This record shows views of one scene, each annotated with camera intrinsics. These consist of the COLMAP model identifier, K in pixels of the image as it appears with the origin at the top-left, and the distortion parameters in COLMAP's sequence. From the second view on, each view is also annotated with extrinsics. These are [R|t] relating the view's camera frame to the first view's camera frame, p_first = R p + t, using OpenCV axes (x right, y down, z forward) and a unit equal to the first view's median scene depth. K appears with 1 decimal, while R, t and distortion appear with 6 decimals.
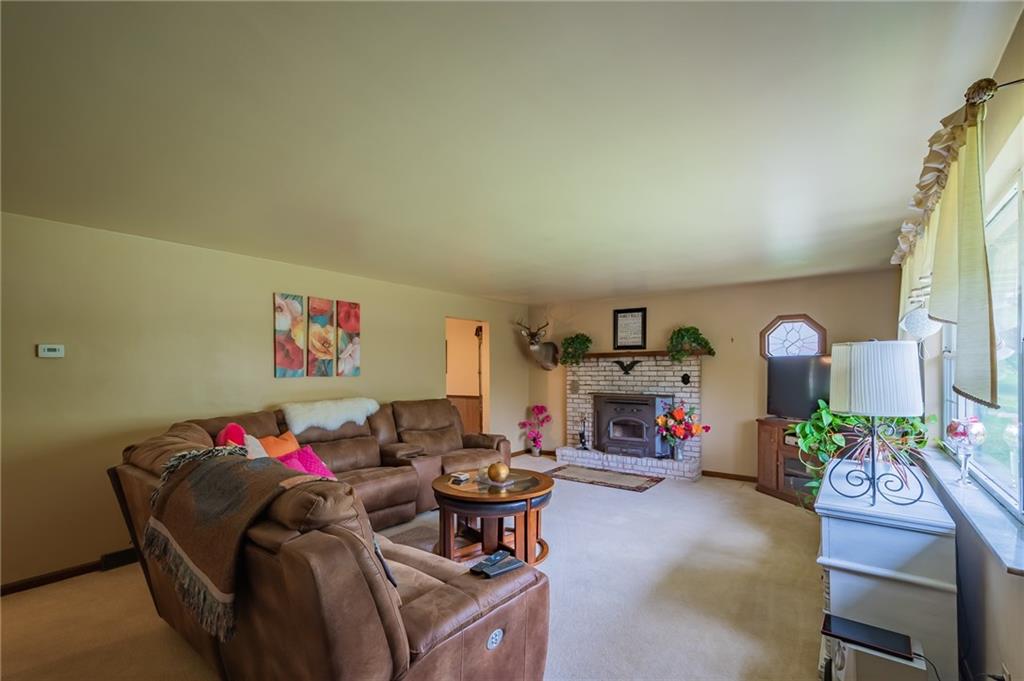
lens RADIAL K [[448.0, 0, 511.7], [0, 448.0, 372.1], [0, 0, 1]] dist [0.000832, 0.000048]
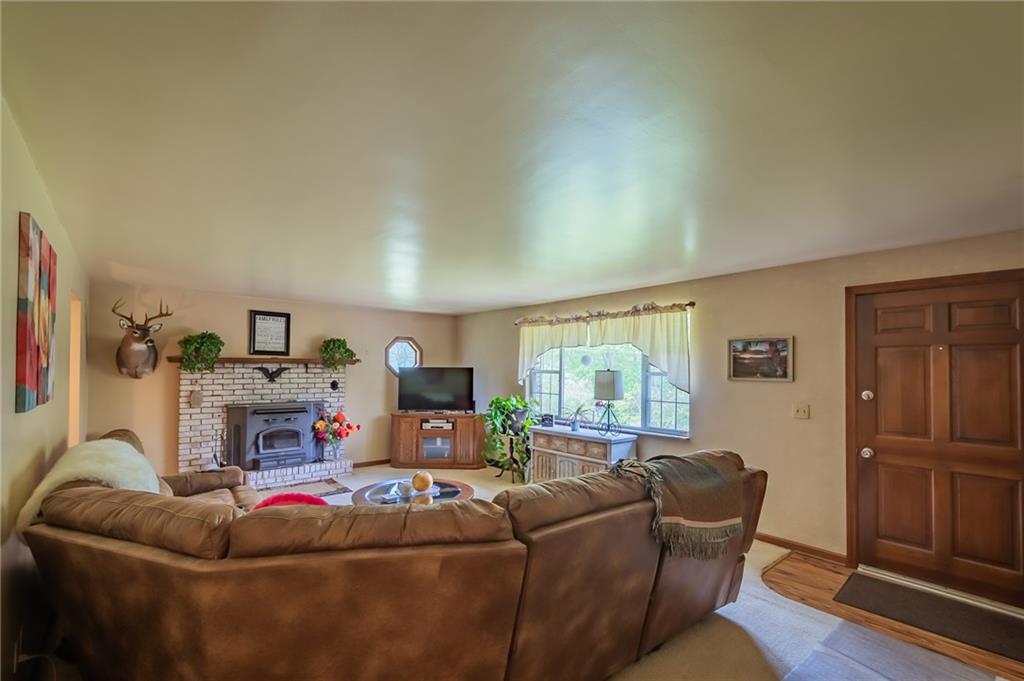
lens RADIAL K [[448.0, 0, 511.7], [0, 448.0, 372.1], [0, 0, 1]] dist [0.000832, 0.000048]
pose [[0.214958, 0.003269, 0.976618, -0.552233], [0.001515, 0.999992, -0.003681, -0.011425], [-0.976622, 0.002270, 0.214952, 0.315009]]
